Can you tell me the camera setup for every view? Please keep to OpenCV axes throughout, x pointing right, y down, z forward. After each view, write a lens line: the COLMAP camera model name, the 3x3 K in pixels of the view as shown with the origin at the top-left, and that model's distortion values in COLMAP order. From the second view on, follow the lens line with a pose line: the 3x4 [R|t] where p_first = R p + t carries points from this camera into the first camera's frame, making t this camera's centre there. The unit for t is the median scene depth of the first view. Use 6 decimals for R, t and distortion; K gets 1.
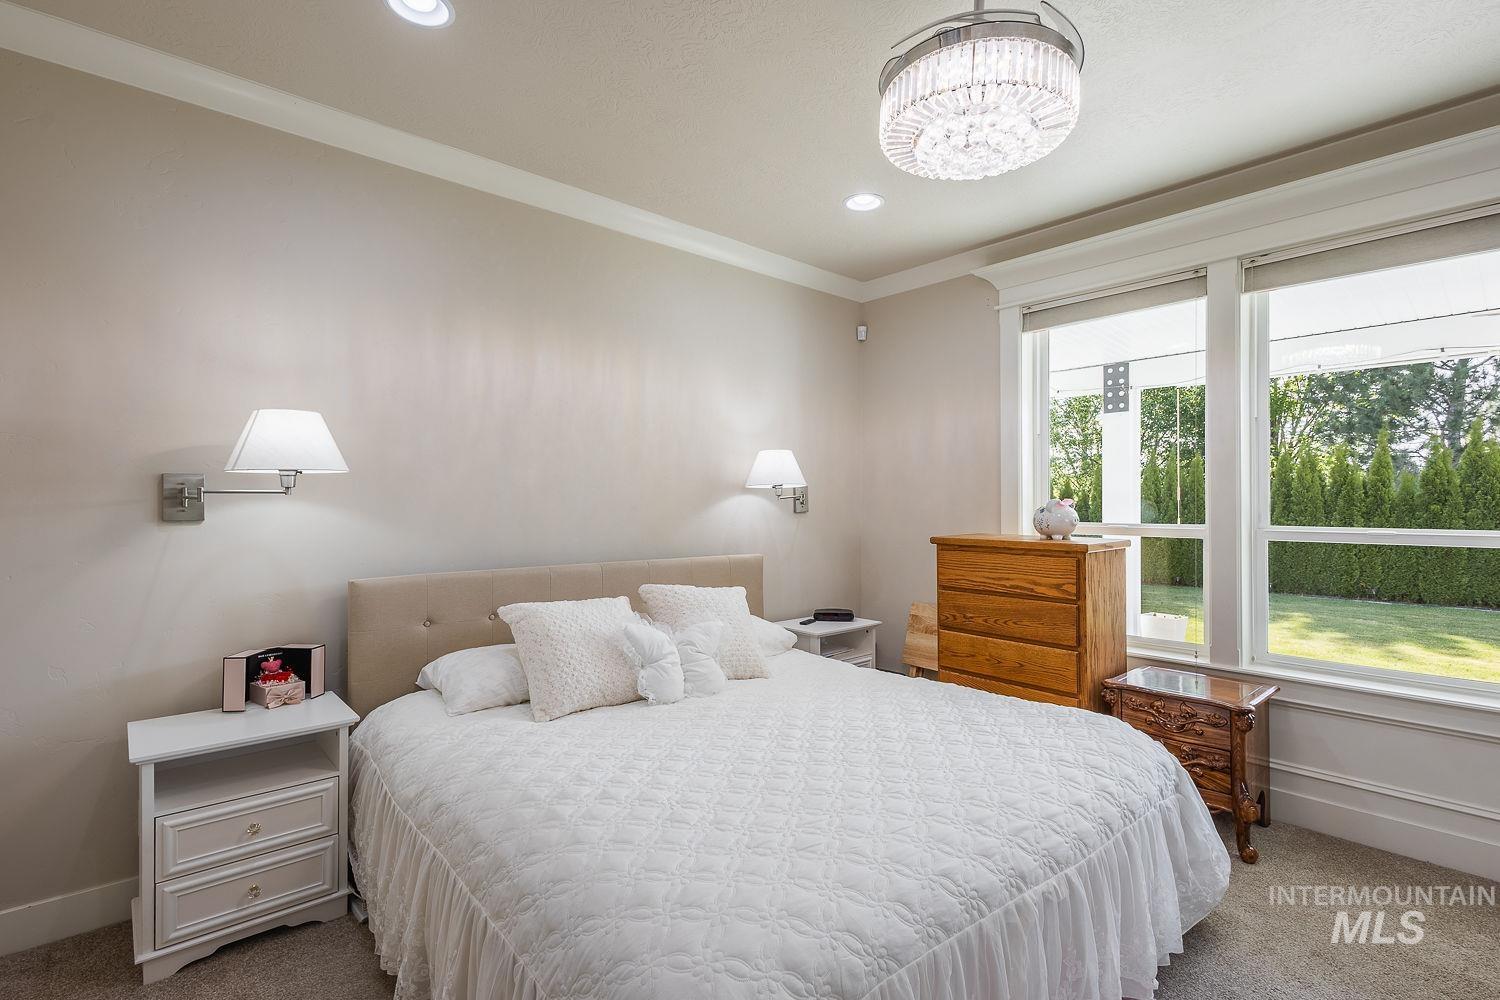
lens RADIAL K [[708.7, 0, 749.4], [0, 708.7, 499.5], [0, 0, 1]] dist [0.005928, 0.000106]
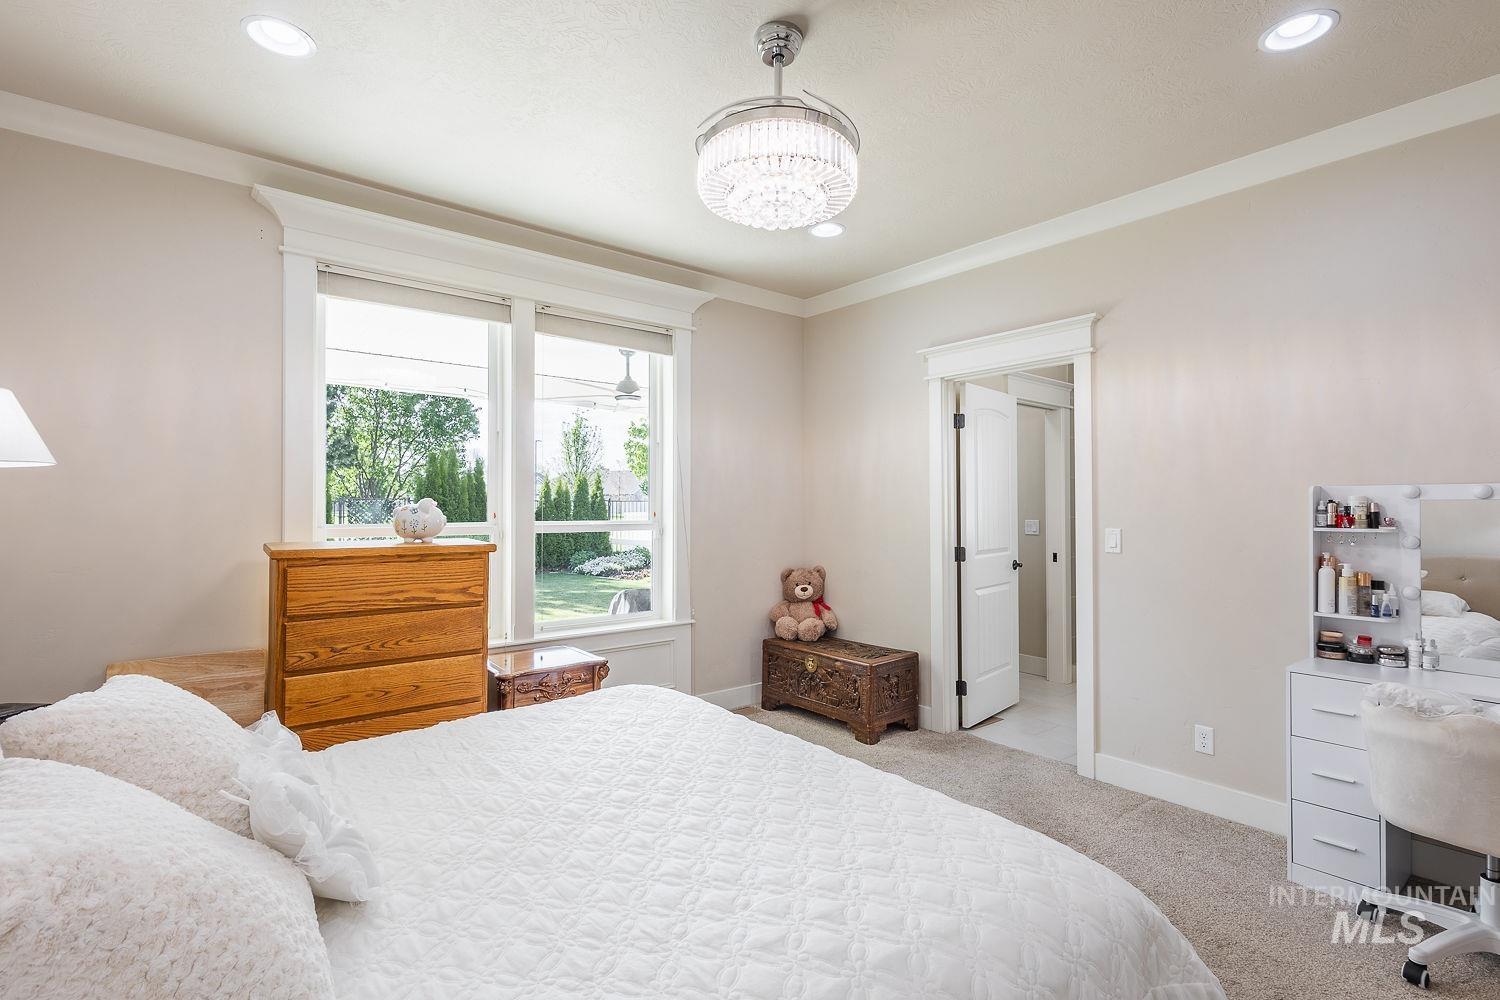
lens RADIAL K [[708.7, 0, 749.4], [0, 708.7, 499.5], [0, 0, 1]] dist [0.005928, 0.000106]
pose [[0.029188, 0.006529, 0.999553, -0.490209], [-0.011278, 0.999917, -0.006202, 0.001597], [-0.999510, -0.011092, 0.029259, 0.567365]]
